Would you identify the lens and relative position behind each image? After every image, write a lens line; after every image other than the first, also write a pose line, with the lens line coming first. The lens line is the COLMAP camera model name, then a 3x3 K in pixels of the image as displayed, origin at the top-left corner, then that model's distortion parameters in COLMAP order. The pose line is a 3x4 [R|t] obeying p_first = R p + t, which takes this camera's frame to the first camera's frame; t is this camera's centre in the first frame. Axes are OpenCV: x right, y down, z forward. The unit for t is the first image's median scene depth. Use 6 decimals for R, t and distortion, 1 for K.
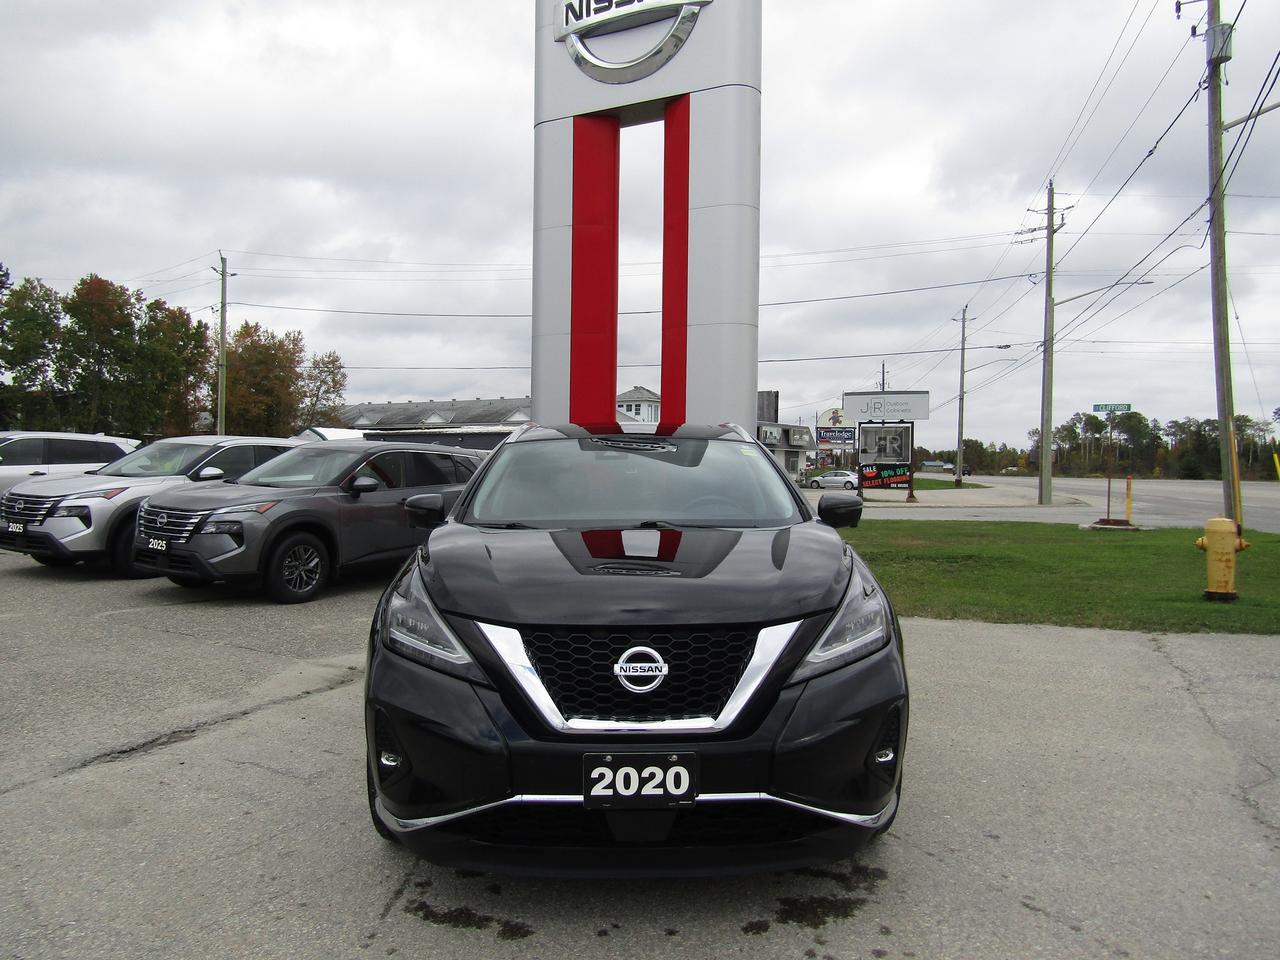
lens RADIAL K [[898.2, 0, 626.8], [0, 898.2, 483.1], [0, 0, 1]] dist [-0.001985, -0.004592]
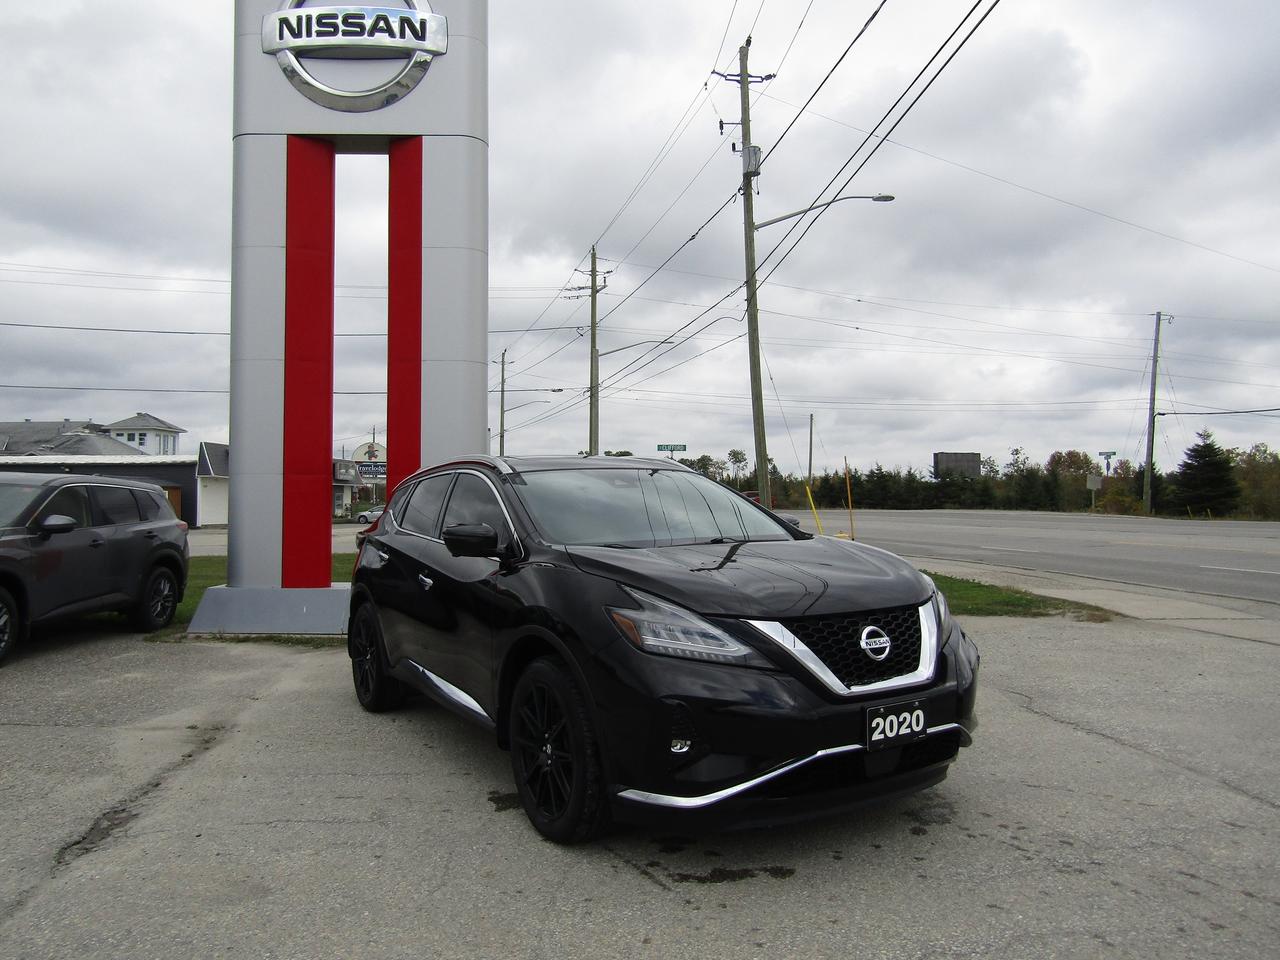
lens RADIAL K [[898.0, 0, 631.7], [0, 898.0, 478.6], [0, 0, 1]] dist [-0.004953, -0.002405]
pose [[0.870706, 0.001078, 0.491803, -0.224858], [0.020330, 0.999064, -0.038182, 0.002249], [-0.491384, 0.043244, 0.869869, 0.004782]]
